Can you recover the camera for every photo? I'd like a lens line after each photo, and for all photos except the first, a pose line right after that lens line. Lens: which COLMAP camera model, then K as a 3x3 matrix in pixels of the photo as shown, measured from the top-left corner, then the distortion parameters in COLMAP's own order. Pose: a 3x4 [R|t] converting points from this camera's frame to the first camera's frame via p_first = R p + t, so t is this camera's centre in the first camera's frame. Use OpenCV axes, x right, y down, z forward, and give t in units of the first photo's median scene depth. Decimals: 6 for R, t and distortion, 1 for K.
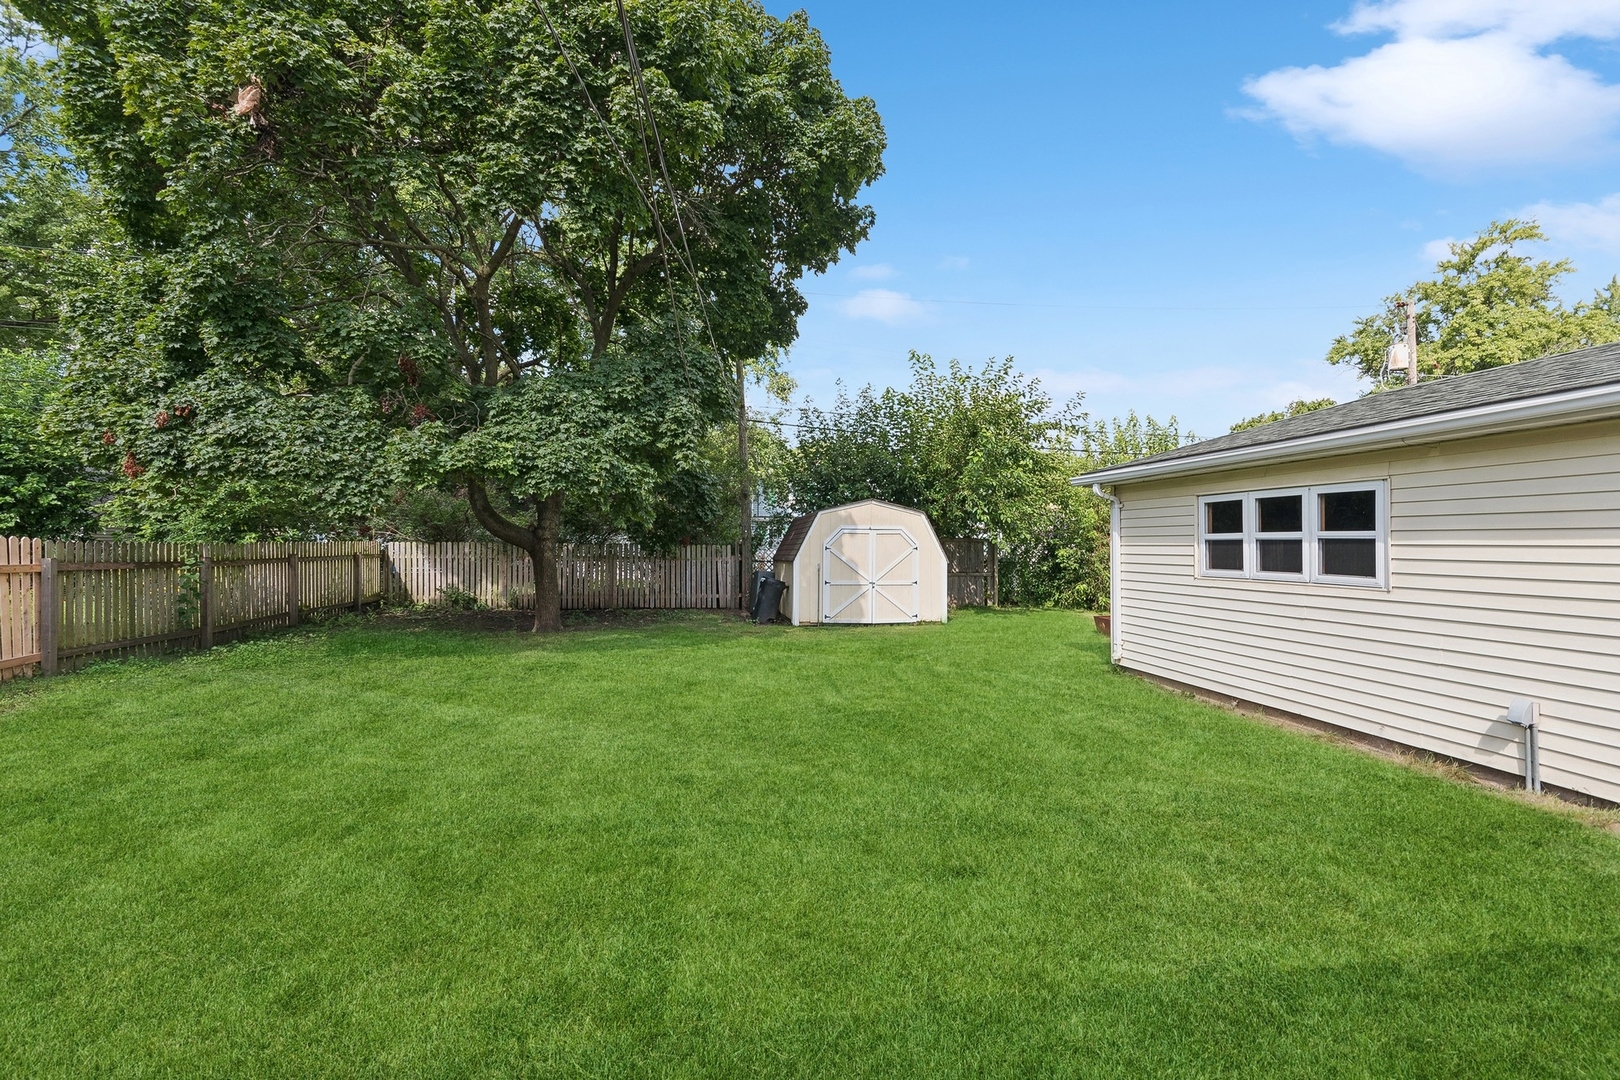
lens RADIAL K [[717.3, 0, 810.0], [0, 717.3, 541.0], [0, 0, 1]] dist [0.001679, -0.000437]
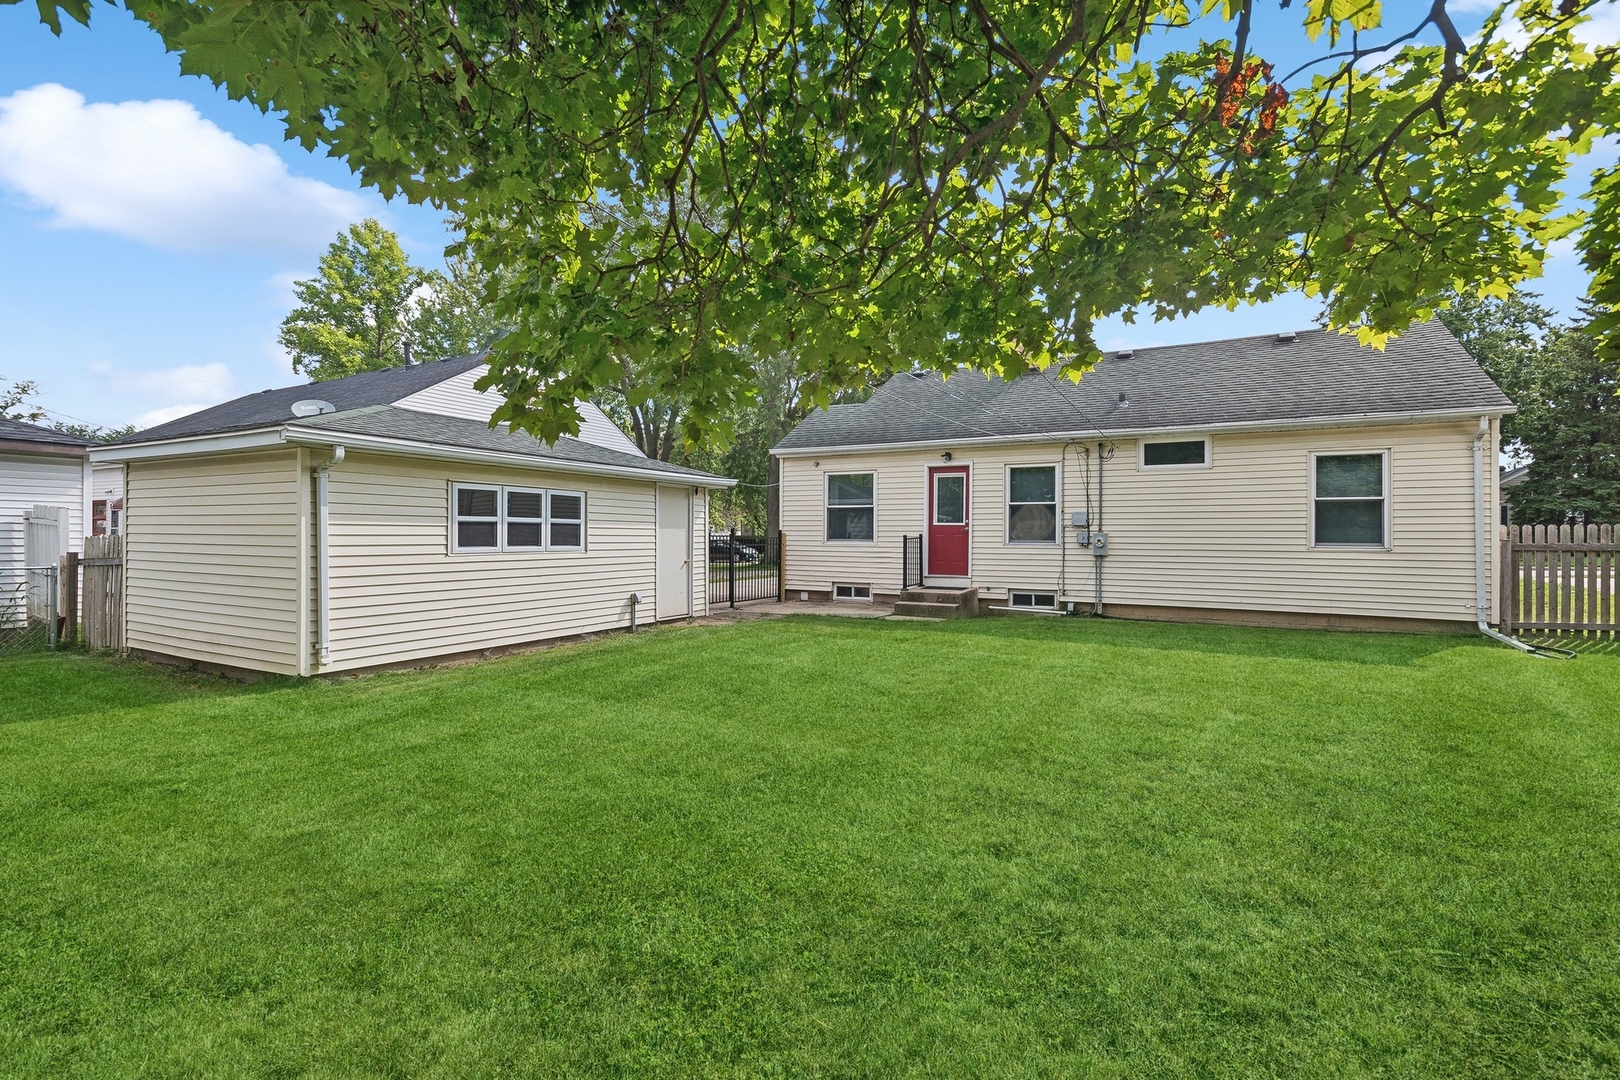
lens RADIAL K [[717.3, 0, 811.1], [0, 717.3, 536.0], [0, 0, 1]] dist [0.001679, -0.000437]
pose [[-0.775685, 0.004009, 0.631107, -0.717829], [0.000669, 0.999984, -0.005531, 0.033868], [-0.631120, -0.003868, -0.775676, 1.836523]]
